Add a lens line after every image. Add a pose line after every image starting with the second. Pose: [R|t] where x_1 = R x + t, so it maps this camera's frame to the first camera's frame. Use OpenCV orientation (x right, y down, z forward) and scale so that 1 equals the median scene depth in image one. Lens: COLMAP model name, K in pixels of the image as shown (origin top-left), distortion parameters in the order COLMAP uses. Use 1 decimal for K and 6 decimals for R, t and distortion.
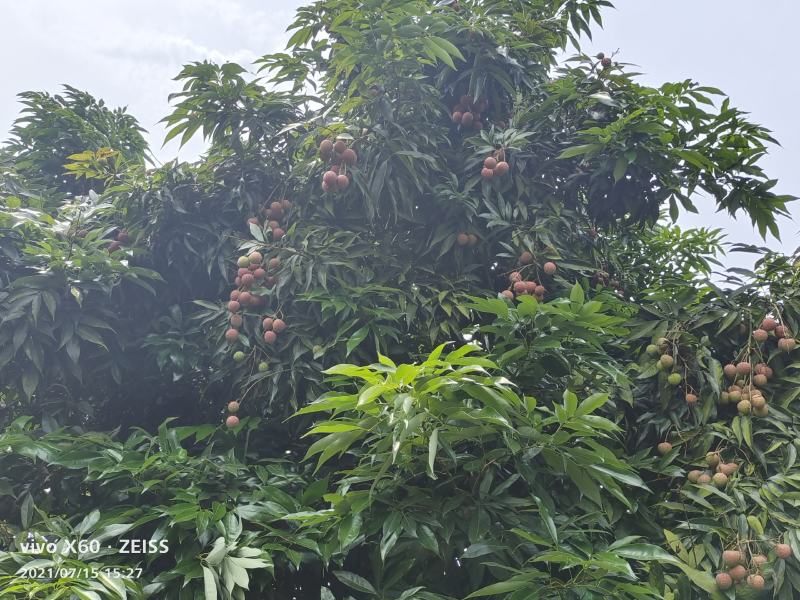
lens RADIAL K [[785.3, 0, 400.0], [0, 785.3, 300.0], [0, 0, 1]] dist [0.123587, -0.232856]
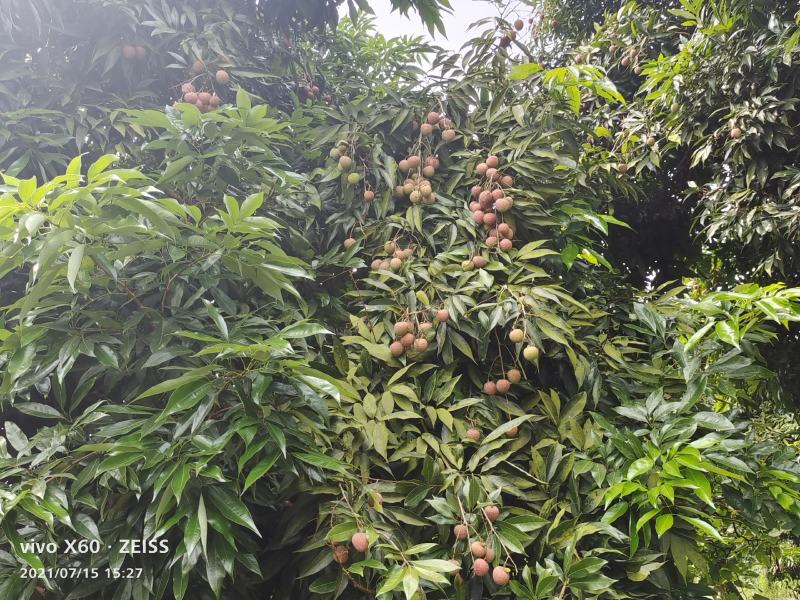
lens RADIAL K [[785.3, 0, 400.0], [0, 785.3, 300.0], [0, 0, 1]] dist [0.123587, -0.232856]
pose [[0.952127, -0.144707, 0.269284, 0.098132], [0.086132, 0.972168, 0.217875, 0.033447], [-0.293317, -0.184251, 0.938092, -0.033758]]
